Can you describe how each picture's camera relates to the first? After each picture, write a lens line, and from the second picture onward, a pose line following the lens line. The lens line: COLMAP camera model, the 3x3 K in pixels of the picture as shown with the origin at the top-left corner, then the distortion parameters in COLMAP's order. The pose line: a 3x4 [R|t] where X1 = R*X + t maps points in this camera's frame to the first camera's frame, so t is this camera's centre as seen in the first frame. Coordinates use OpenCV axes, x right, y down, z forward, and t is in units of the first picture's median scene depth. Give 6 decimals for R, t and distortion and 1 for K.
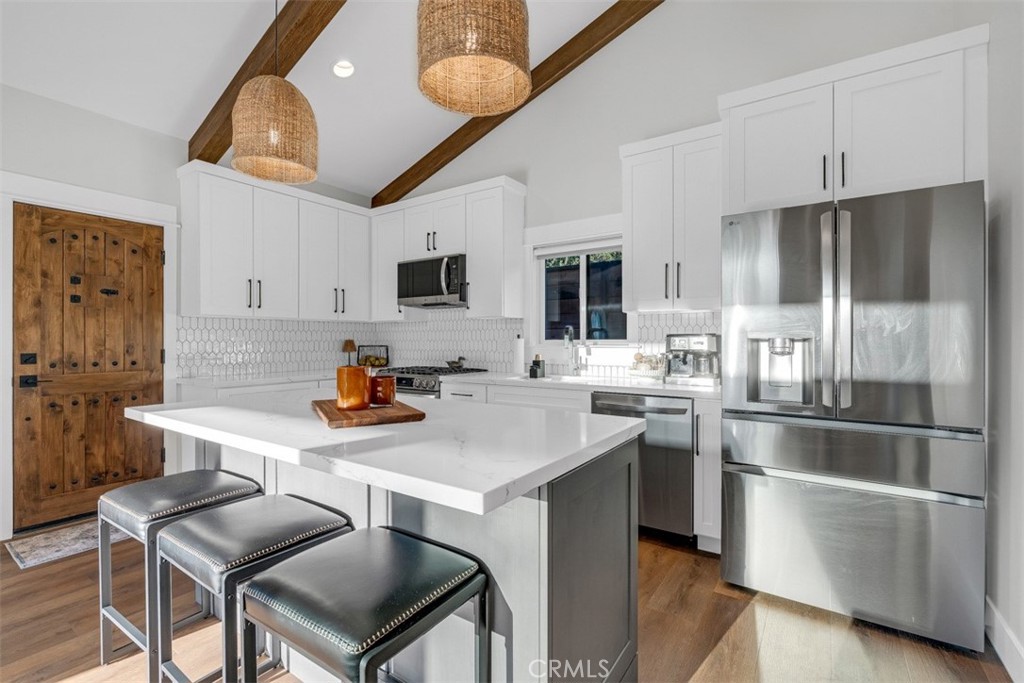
lens RADIAL K [[452.8, 0, 514.7], [0, 452.8, 339.0], [0, 0, 1]] dist [-0.003135, -0.000343]
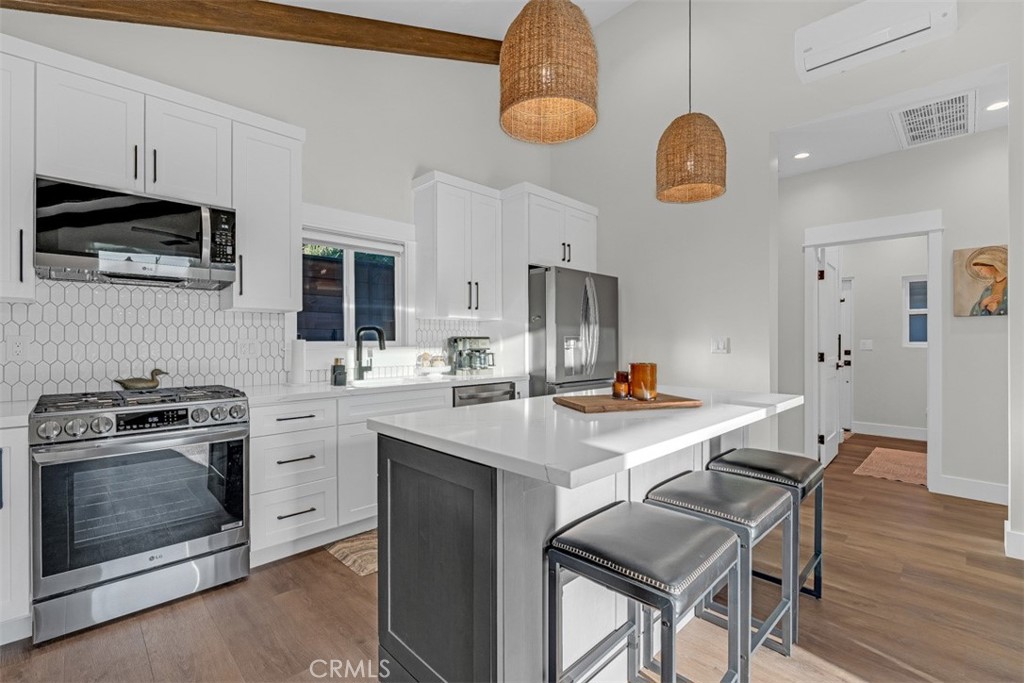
lens RADIAL K [[452.8, 0, 514.7], [0, 452.8, 339.0], [0, 0, 1]] dist [-0.003135, -0.000343]
pose [[0.189904, 0.004719, 0.981791, -0.940987], [-0.003509, 0.999985, -0.004128, -0.000068], [-0.981796, -0.002661, 0.189918, 0.658879]]
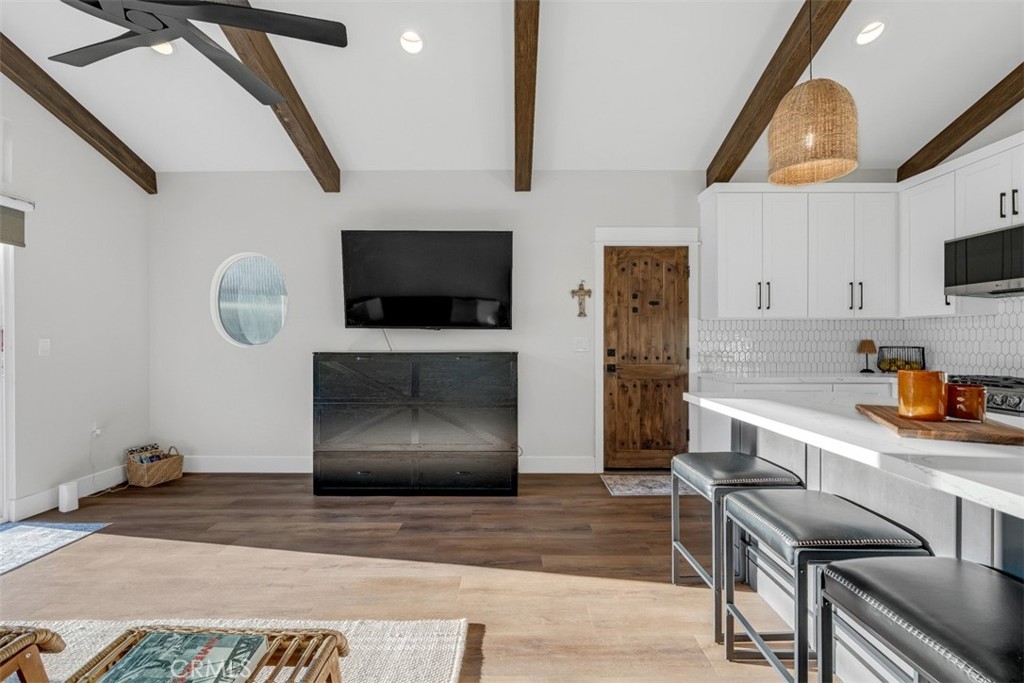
lens RADIAL K [[454.2, 0, 512.0], [0, 454.2, 341.5], [0, 0, 1]] dist [-0.001797, -0.000288]
pose [[0.565962, 0.003823, -0.824423, -0.050511], [0.001583, 0.999982, 0.005724, -0.001334], [0.824430, -0.004545, 0.565946, -0.094967]]
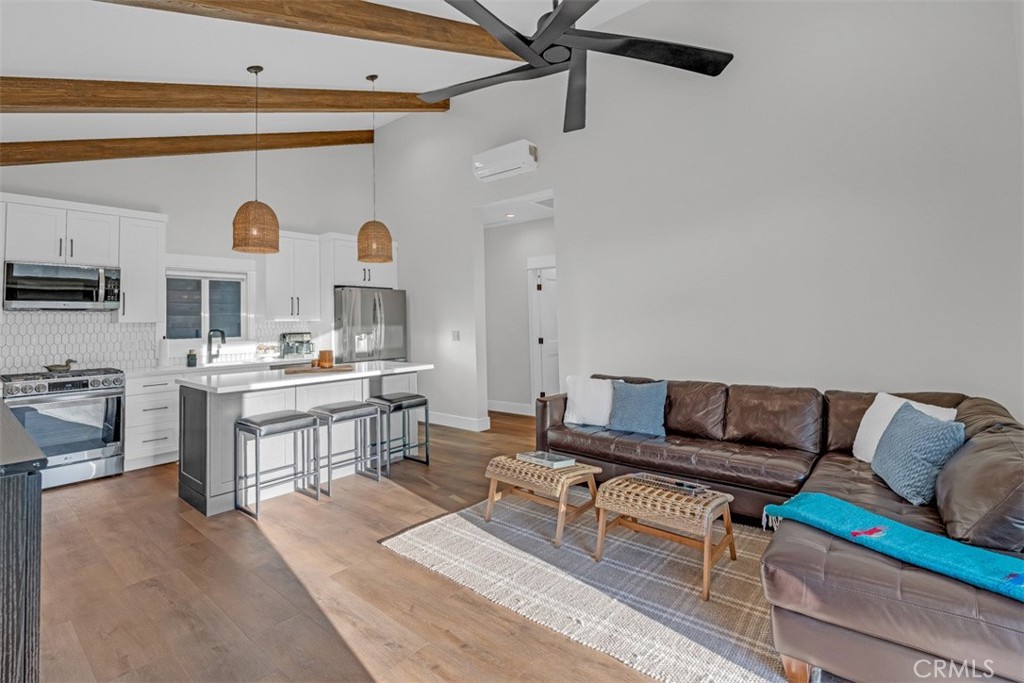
lens RADIAL K [[467.4, 0, 512.8], [0, 467.4, 300.0], [0, 0, 1]] dist [0.002568, 0.000416]
pose [[0.091296, 0.043368, 0.994879, -1.674305], [0.012749, 0.998918, -0.044714, -0.053697], [-0.995742, 0.016766, 0.090644, -0.146666]]
